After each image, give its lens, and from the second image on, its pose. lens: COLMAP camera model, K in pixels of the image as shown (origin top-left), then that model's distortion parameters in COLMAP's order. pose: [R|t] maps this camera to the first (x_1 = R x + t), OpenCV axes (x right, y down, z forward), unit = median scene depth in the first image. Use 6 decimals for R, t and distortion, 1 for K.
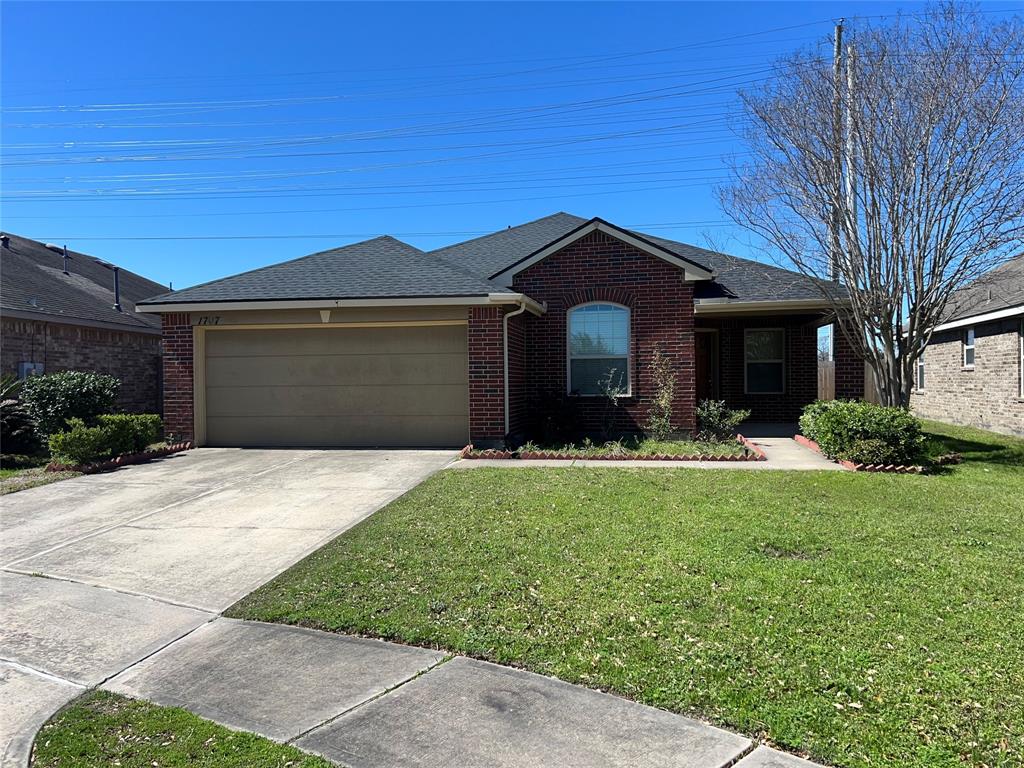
lens RADIAL K [[766.9, 0, 513.9], [0, 766.9, 378.4], [0, 0, 1]] dist [0.052435, -0.047497]
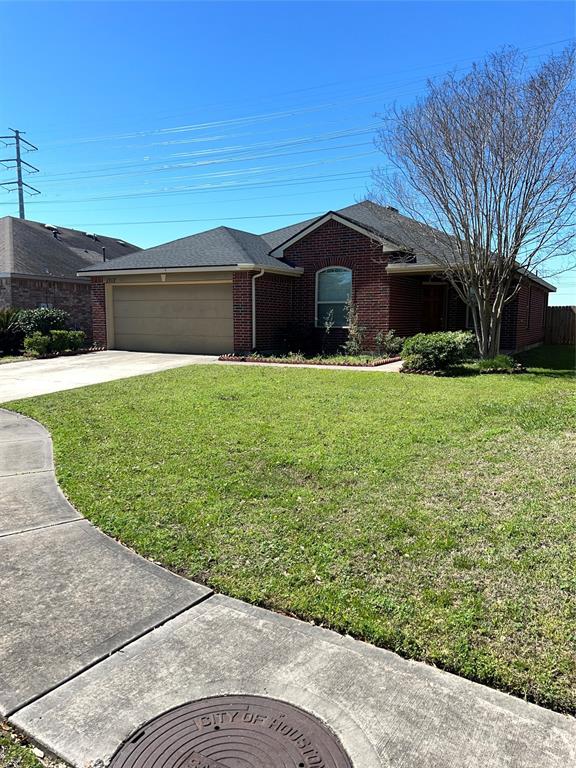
lens RADIAL K [[575.2, 0, 287.6], [0, 575.2, 388.1], [0, 0, 1]] dist [0.052435, -0.047497]
pose [[0.945346, 0.053841, -0.321593, 0.456146], [-0.013972, 0.992056, 0.125018, 0.000498], [0.325769, -0.113692, 0.938588, -0.175486]]
